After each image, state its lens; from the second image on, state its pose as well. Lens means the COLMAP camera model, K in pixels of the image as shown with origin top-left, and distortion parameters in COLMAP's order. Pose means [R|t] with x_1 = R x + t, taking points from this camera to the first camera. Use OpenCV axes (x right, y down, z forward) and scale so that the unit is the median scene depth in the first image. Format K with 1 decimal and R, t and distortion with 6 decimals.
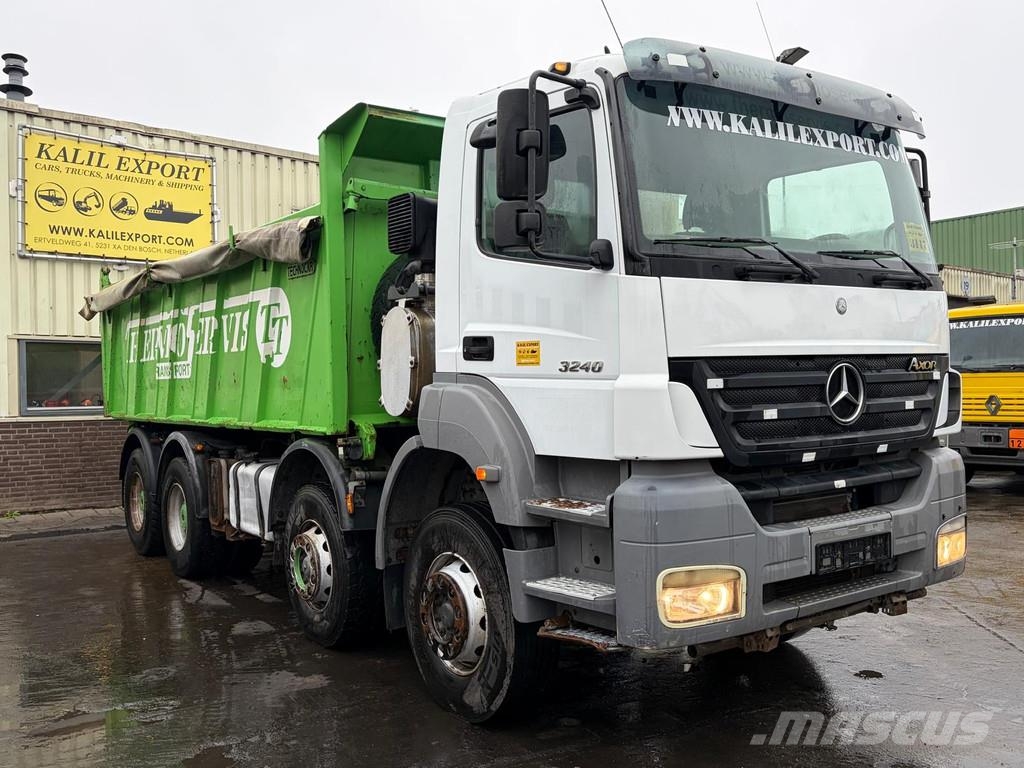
lens RADIAL K [[942.9, 0, 507.7], [0, 942.9, 388.9], [0, 0, 1]] dist [0.036223, -0.004611]
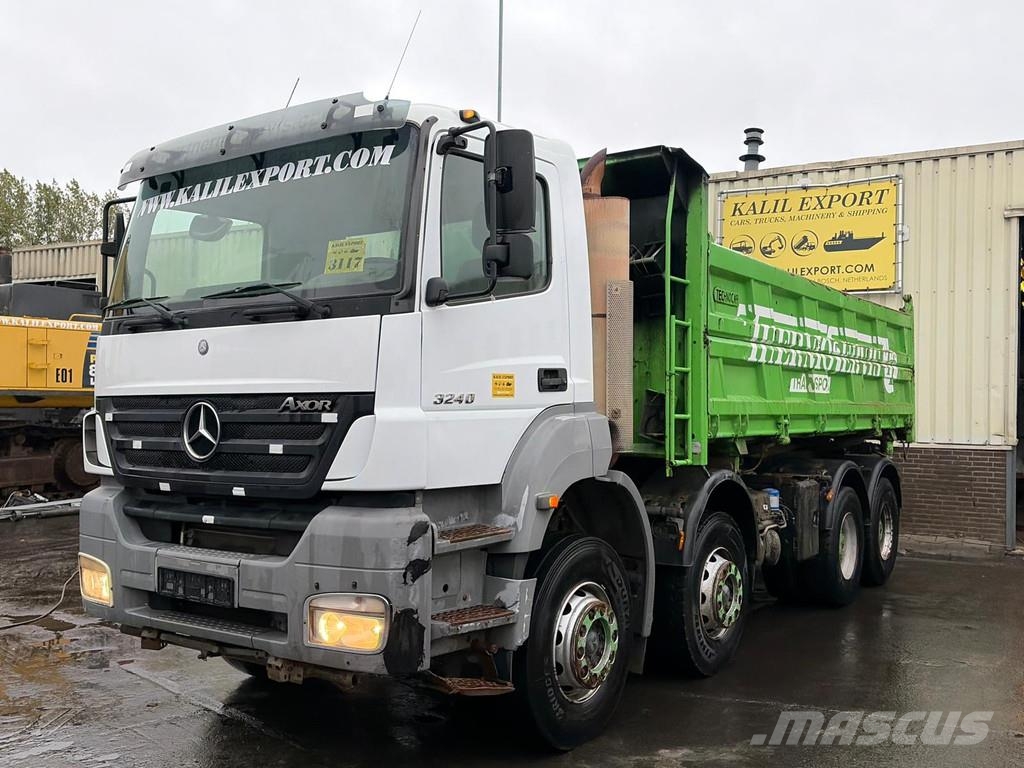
lens RADIAL K [[956.7, 0, 509.6], [0, 956.7, 384.9], [0, 0, 1]] dist [0.017763, -0.001505]
pose [[0.331920, -0.003147, -0.943302, 1.282040], [-0.021797, 0.999702, -0.011005, -0.036867], [0.943056, 0.024214, 0.331752, 0.853676]]
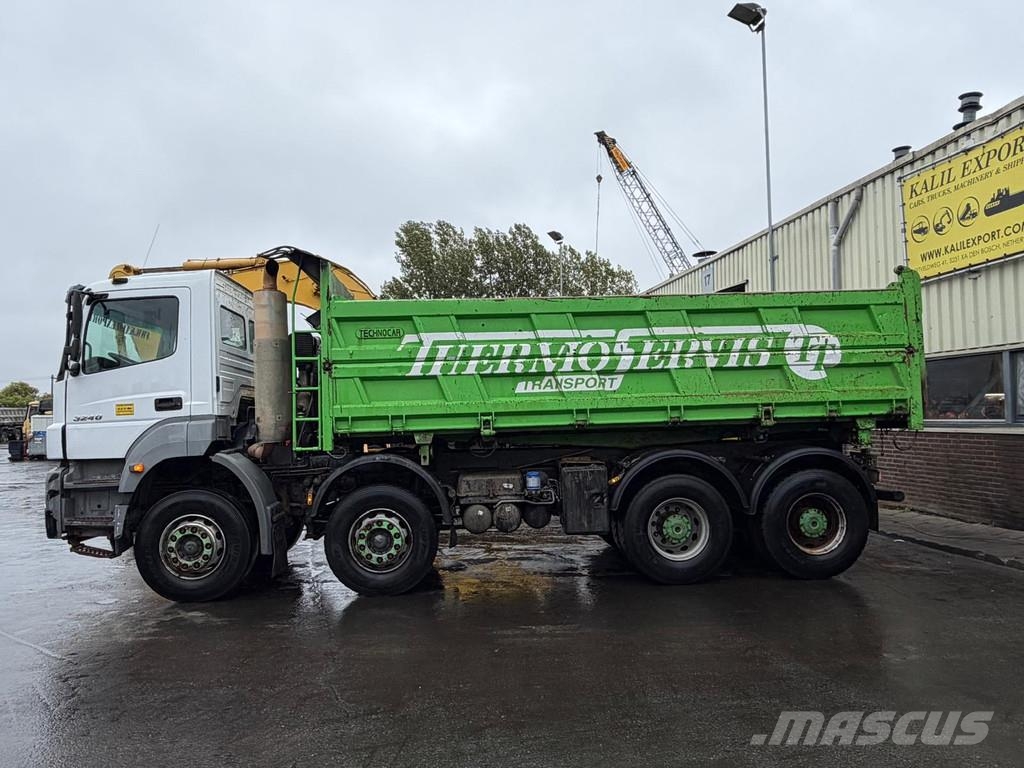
lens RADIAL K [[747.3, 0, 505.7], [0, 747.3, 389.7], [0, 0, 1]] dist [0.000240, -0.000669]
pose [[-0.533629, -0.004352, -0.845707, 1.245565], [0.034095, 0.999063, -0.026654, -0.020551], [0.845031, -0.043058, -0.532981, 2.555985]]
